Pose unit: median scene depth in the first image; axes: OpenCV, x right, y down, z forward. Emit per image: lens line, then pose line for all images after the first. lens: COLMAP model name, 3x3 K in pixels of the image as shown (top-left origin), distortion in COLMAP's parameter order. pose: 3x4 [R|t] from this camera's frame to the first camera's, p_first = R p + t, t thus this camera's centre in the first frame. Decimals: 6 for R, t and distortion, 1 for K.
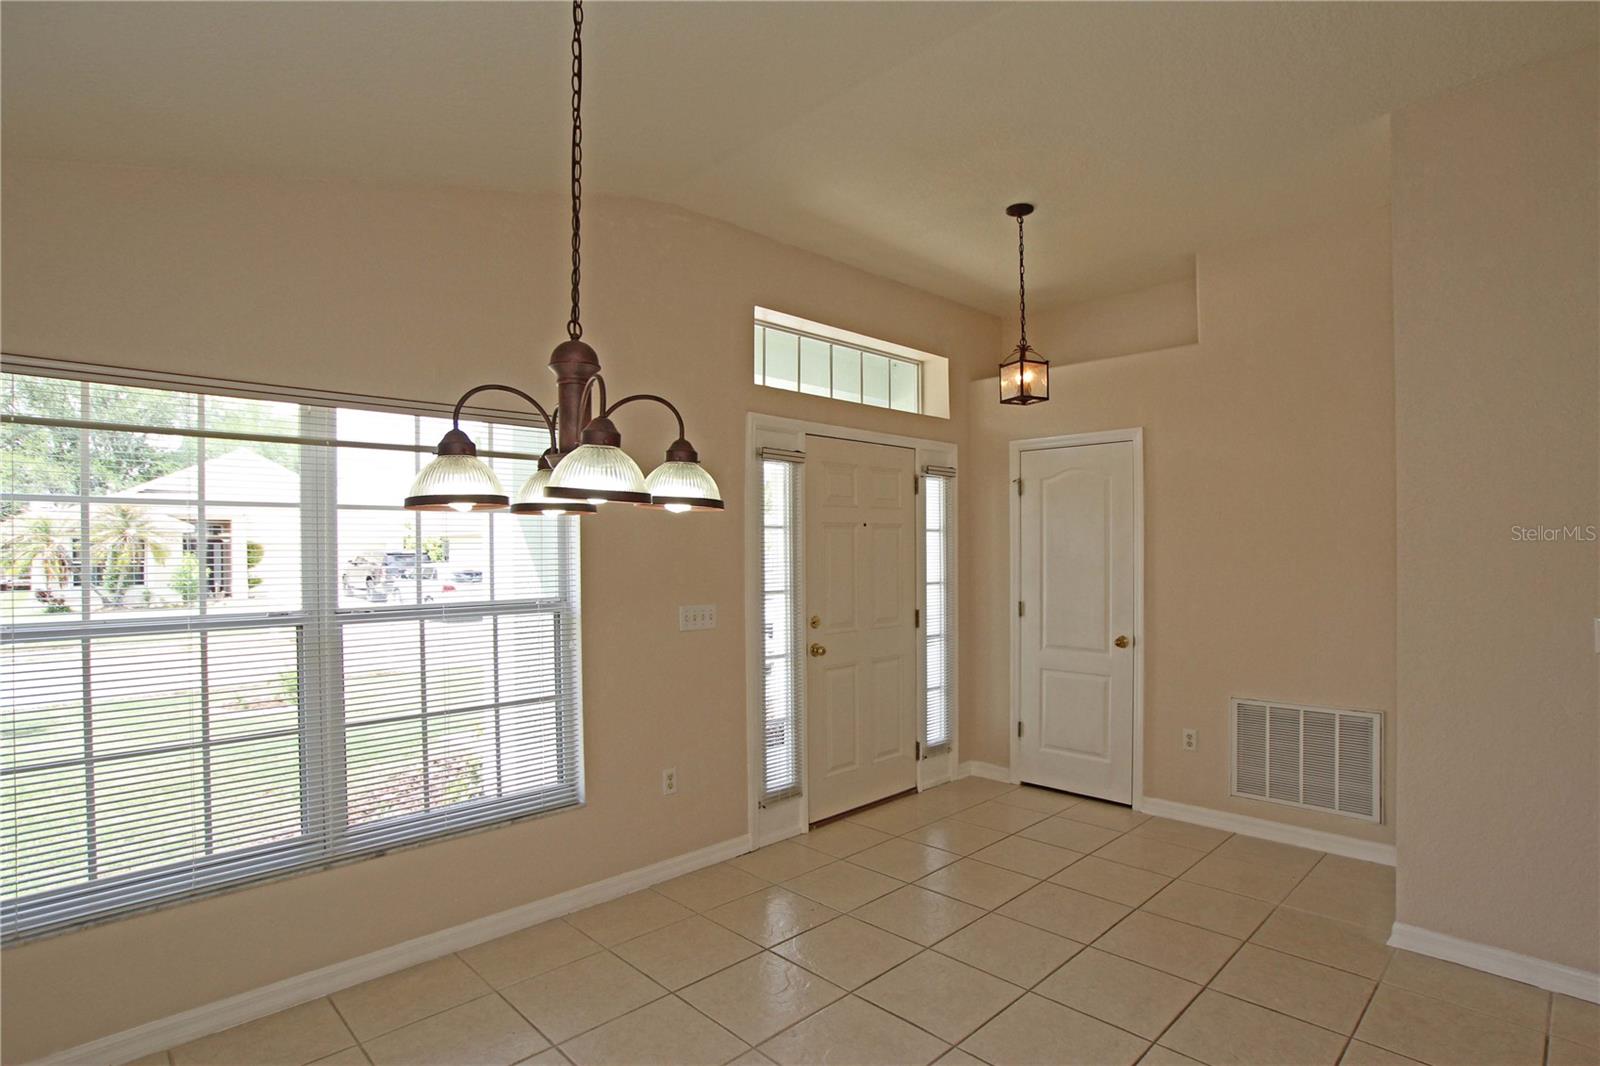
lens RADIAL K [[812.5, 0, 800.8], [0, 812.5, 535.6], [0, 0, 1]] dist [-0.061187, 0.021424]
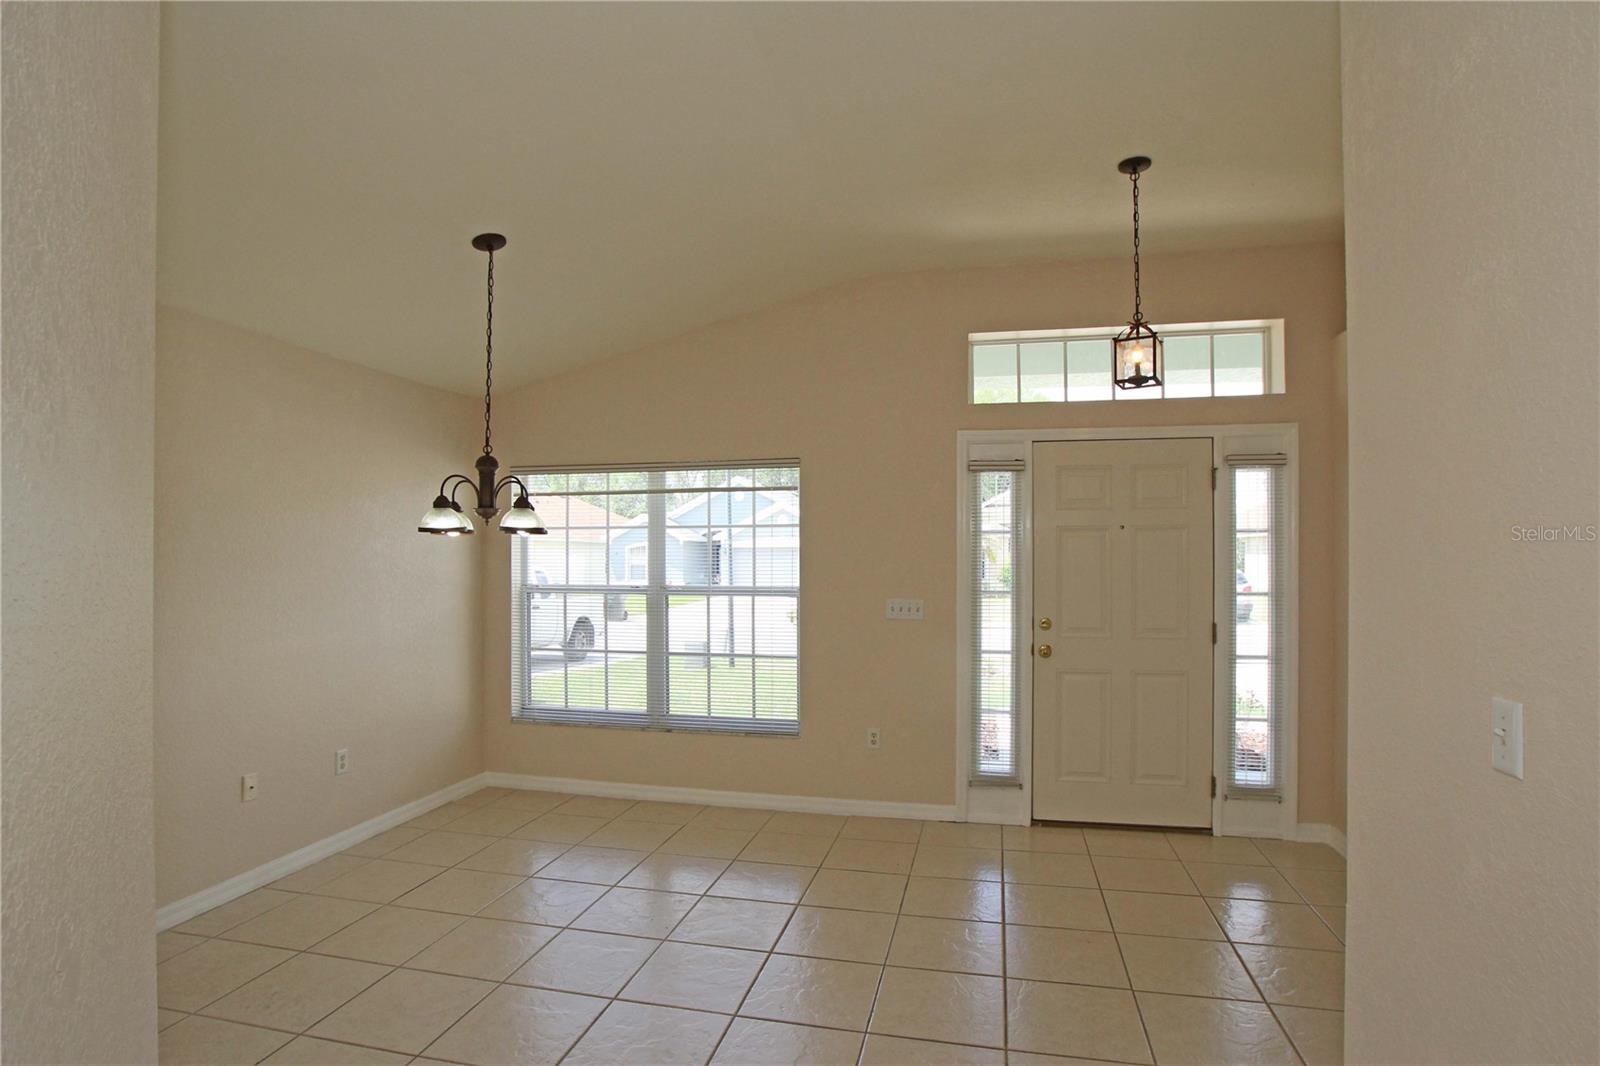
lens RADIAL K [[812.5, 0, 790.3], [0, 812.5, 525.7], [0, 0, 1]] dist [-0.061187, 0.021424]
pose [[0.537999, -0.027559, -0.842495, 1.073517], [0.010711, 0.999608, -0.025859, 0.008526], [0.842877, 0.004888, 0.538083, 0.277682]]
